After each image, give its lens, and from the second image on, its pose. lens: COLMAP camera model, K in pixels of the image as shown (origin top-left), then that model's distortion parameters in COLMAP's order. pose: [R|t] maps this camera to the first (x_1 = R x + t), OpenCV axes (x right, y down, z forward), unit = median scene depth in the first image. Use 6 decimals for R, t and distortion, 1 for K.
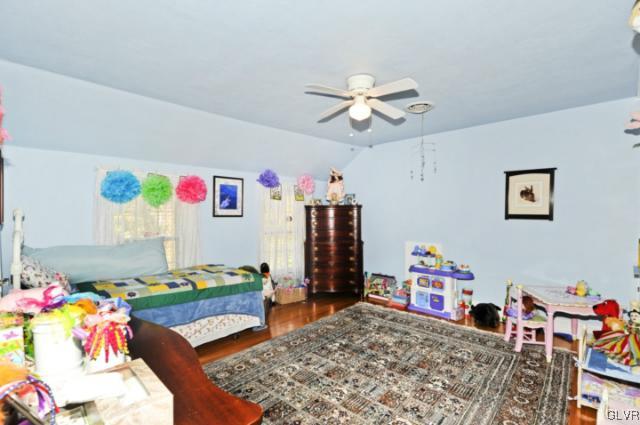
lens RADIAL K [[301.1, 0, 320.0], [0, 301.1, 212.5], [0, 0, 1]] dist [-0.000859, -0.000021]
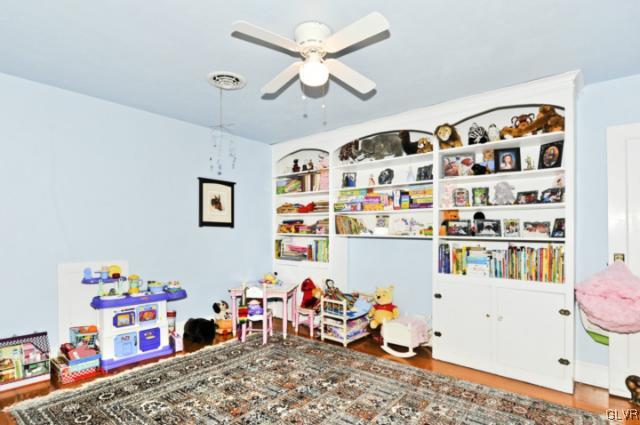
lens RADIAL K [[330.6, 0, 303.6], [0, 330.6, 226.4], [0, 0, 1]] dist [0.002549, 0.000228]
pose [[-0.038598, 0.020579, 0.999043, -0.481178], [-0.011824, 0.999709, -0.021049, 0.042680], [-0.999185, -0.012626, -0.038344, 0.746835]]
